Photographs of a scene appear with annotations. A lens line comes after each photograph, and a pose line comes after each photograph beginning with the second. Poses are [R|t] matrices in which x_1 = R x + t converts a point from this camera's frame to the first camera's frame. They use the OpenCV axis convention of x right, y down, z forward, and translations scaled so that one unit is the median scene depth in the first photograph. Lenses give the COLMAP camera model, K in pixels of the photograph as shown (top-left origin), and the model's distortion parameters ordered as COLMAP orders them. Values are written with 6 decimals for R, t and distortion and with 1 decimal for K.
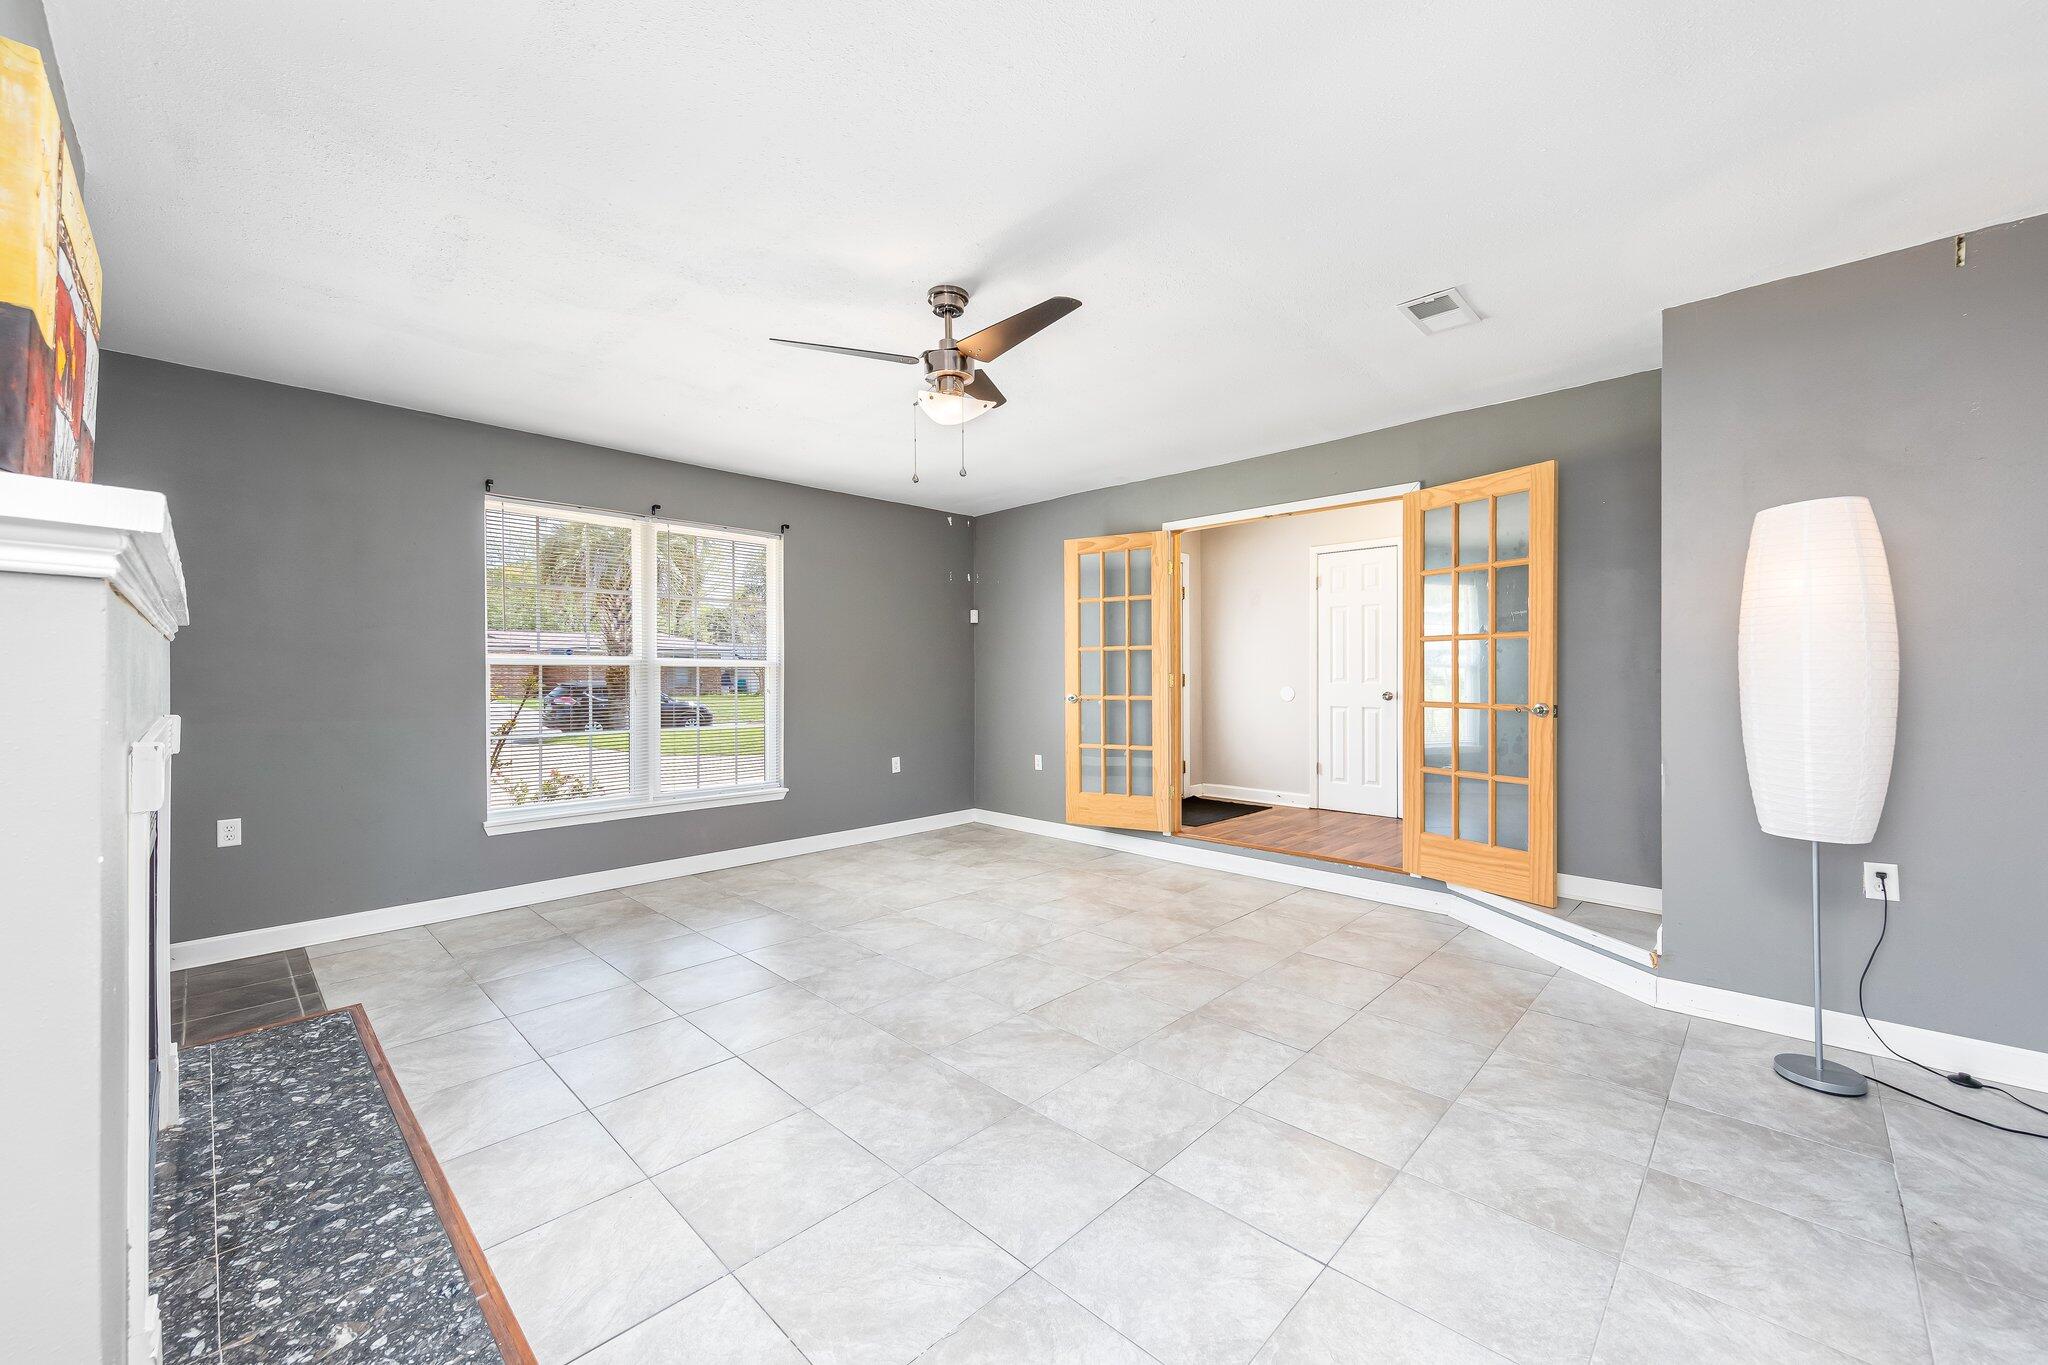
lens RADIAL K [[799.8, 0, 1026.4], [0, 799.8, 677.0], [0, 0, 1]] dist [0.003548, -0.000460]
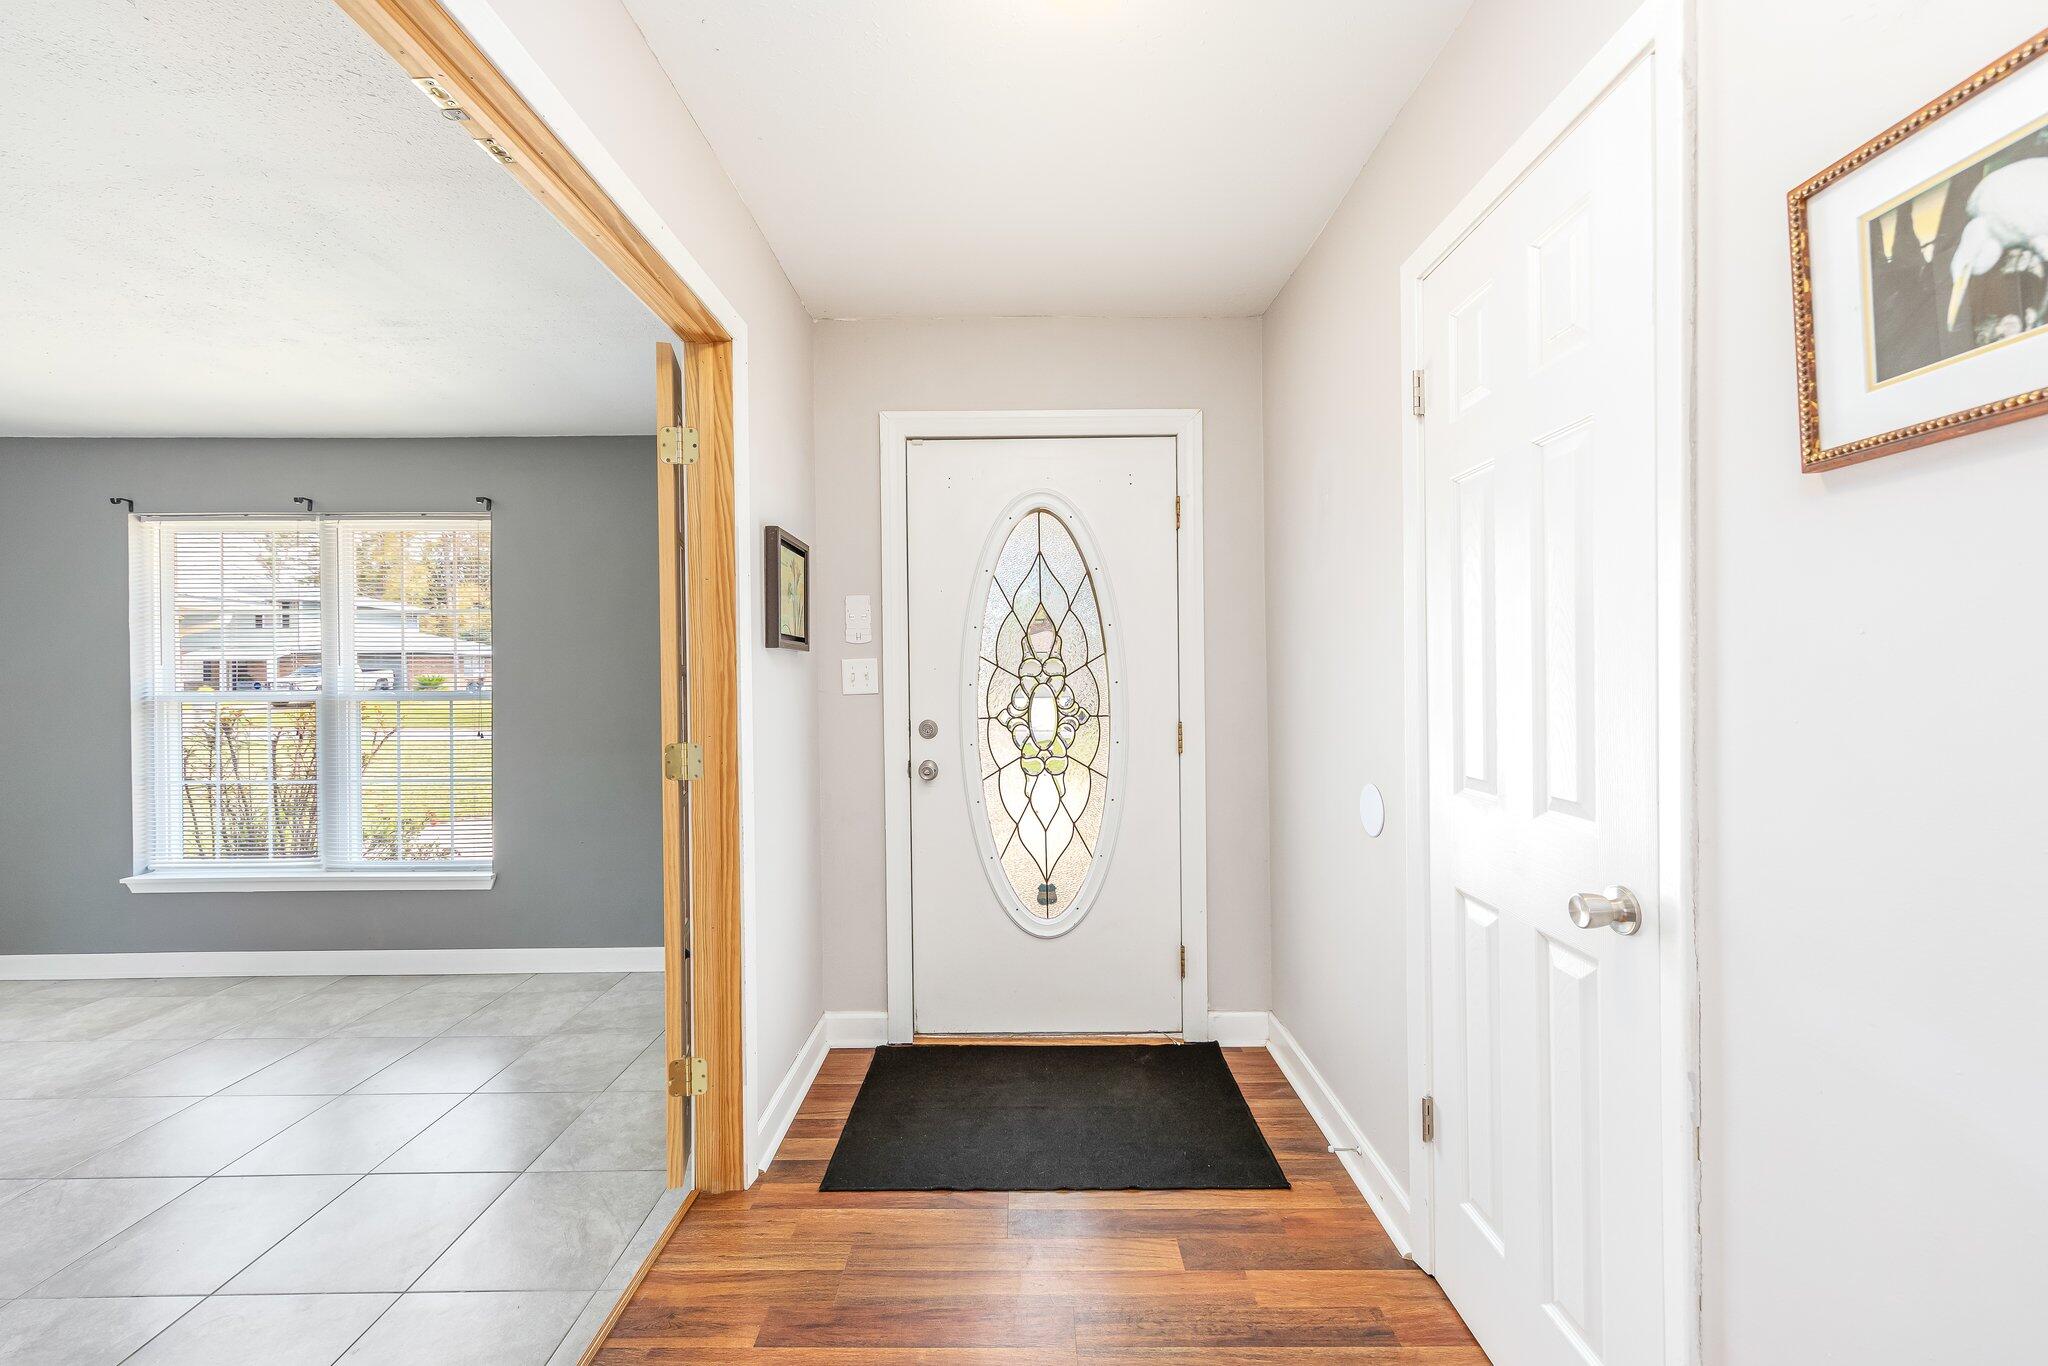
lens RADIAL K [[799.8, 0, 1026.4], [0, 799.8, 677.5], [0, 0, 1]] dist [0.003548, -0.000460]
pose [[0.699643, -0.000757, -0.714493, 0.852988], [0.003210, 0.999993, 0.002084, -0.054676], [0.714486, -0.003752, 0.699640, 1.359477]]
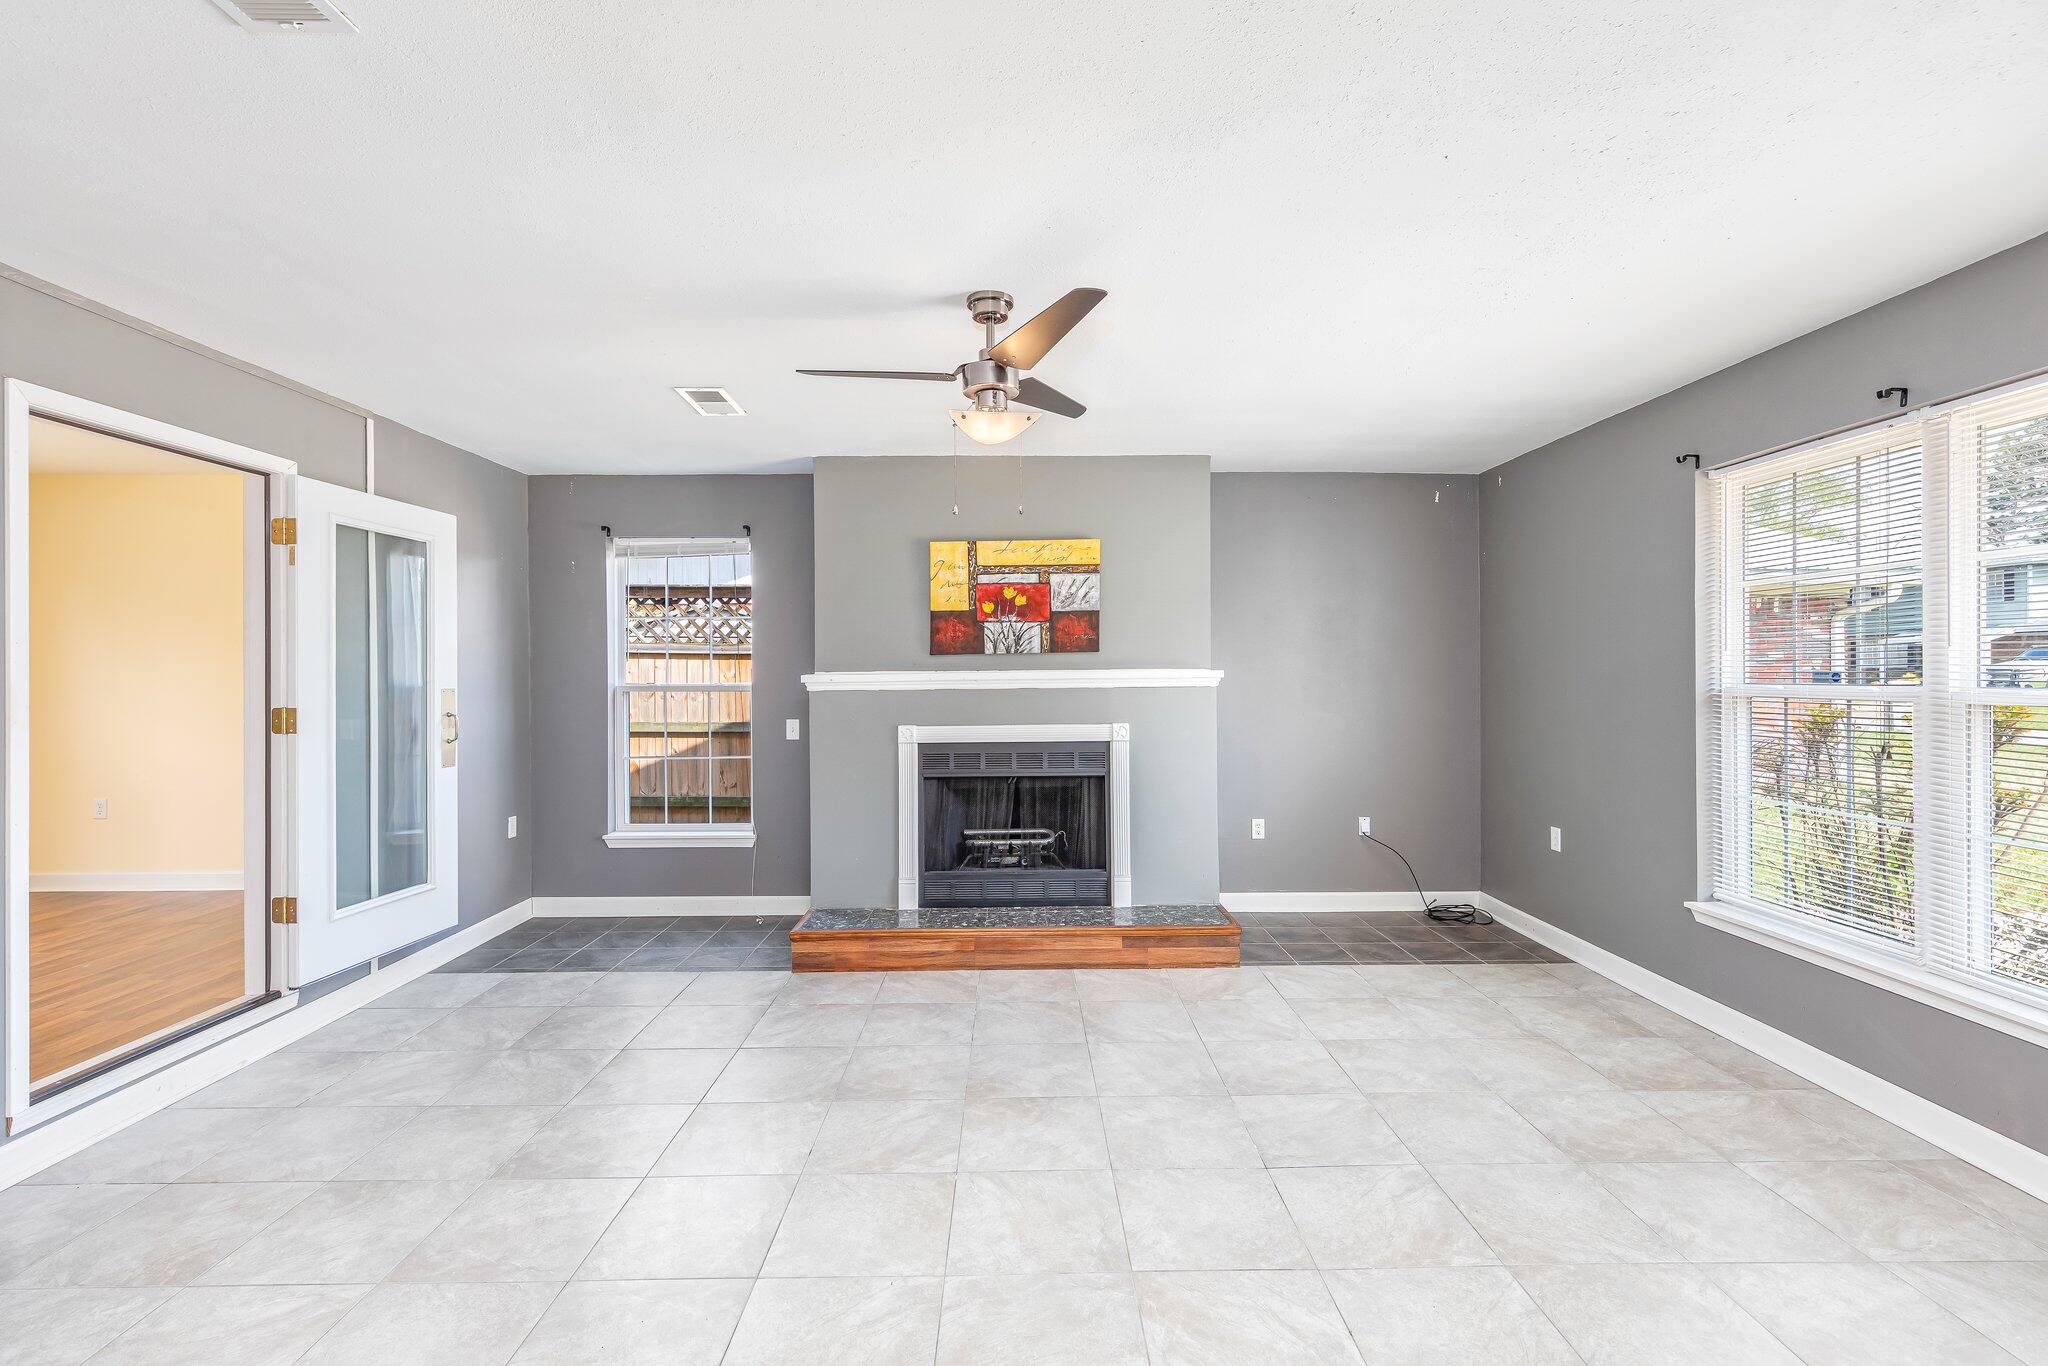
lens RADIAL K [[908.8, 0, 1024.0], [0, 908.8, 683.0], [0, 0, 1]] dist [0.002313, 0.001525]
pose [[-0.715251, 0.014983, -0.698707, 0.488173], [0.006780, 0.999872, 0.014501, -0.057782], [0.698835, 0.005635, -0.715261, 1.464036]]
